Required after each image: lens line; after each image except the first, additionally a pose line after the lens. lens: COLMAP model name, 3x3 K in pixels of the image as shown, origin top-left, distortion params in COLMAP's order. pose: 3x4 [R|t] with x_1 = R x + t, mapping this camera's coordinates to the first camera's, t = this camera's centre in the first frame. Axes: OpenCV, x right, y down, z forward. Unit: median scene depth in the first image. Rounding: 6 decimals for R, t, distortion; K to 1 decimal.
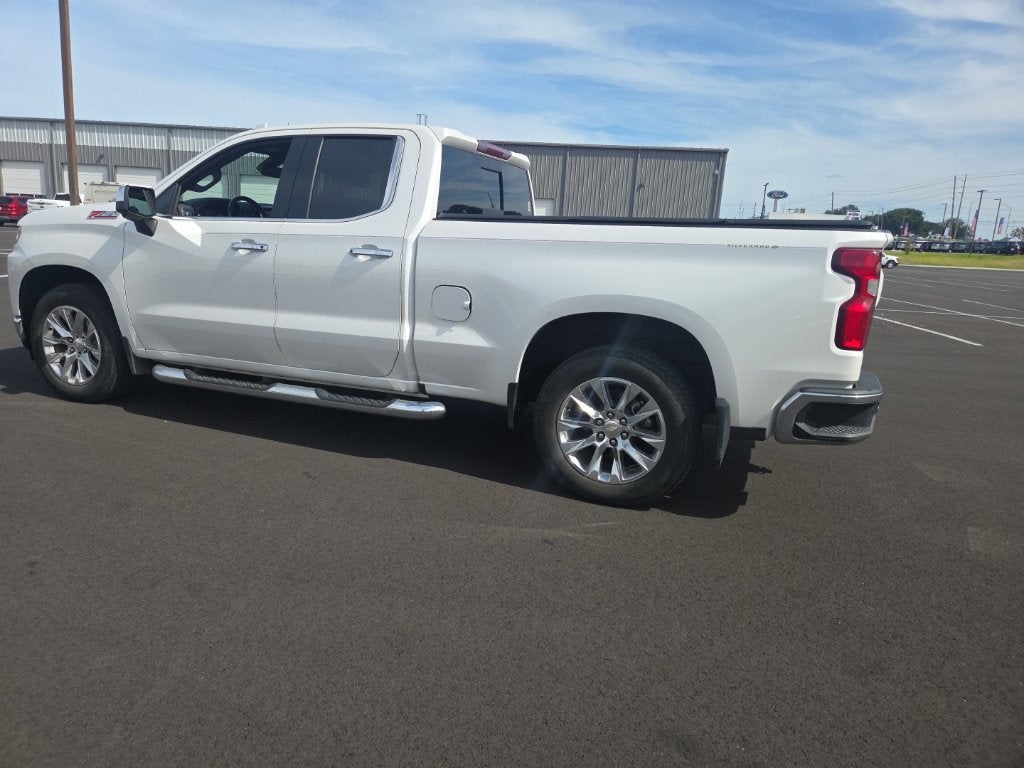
lens RADIAL K [[686.3, 0, 504.4], [0, 686.3, 369.7], [0, 0, 1]] dist [0.072714, -0.061971]
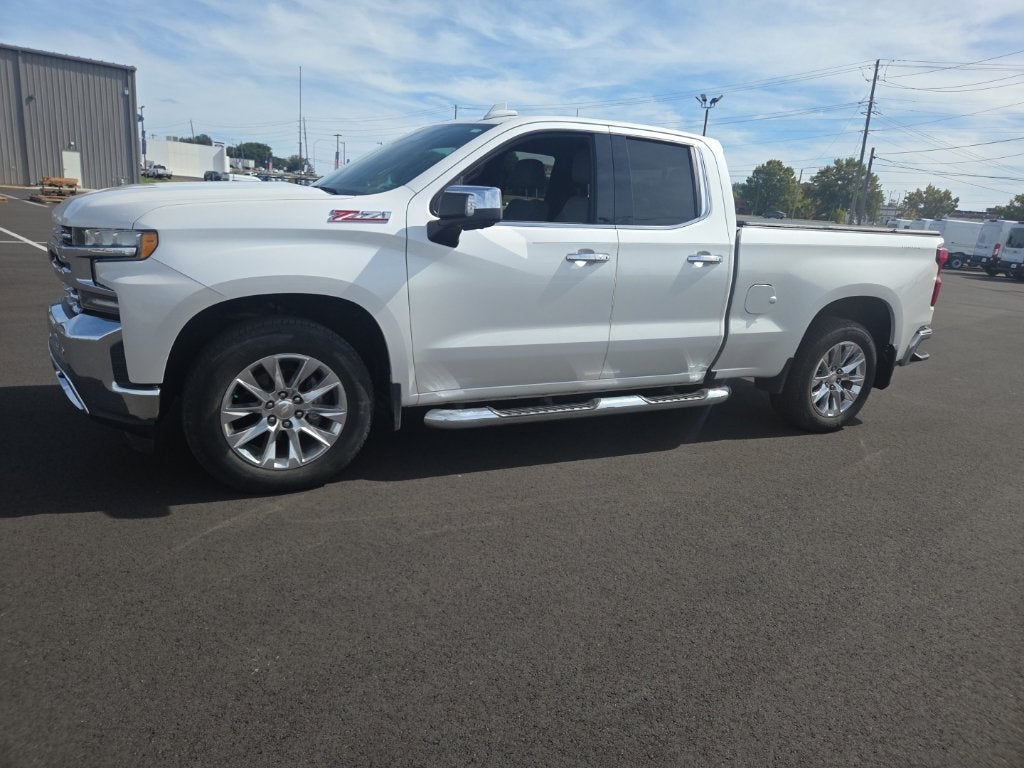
lens RADIAL K [[686.3, 0, 512.3], [0, 686.3, 373.9], [0, 0, 1]] dist [0.072714, -0.061971]
pose [[0.651739, -0.179126, 0.736987, -1.176154], [0.103081, 0.983614, 0.147912, -0.178865], [-0.751406, -0.020430, 0.659524, 0.499957]]
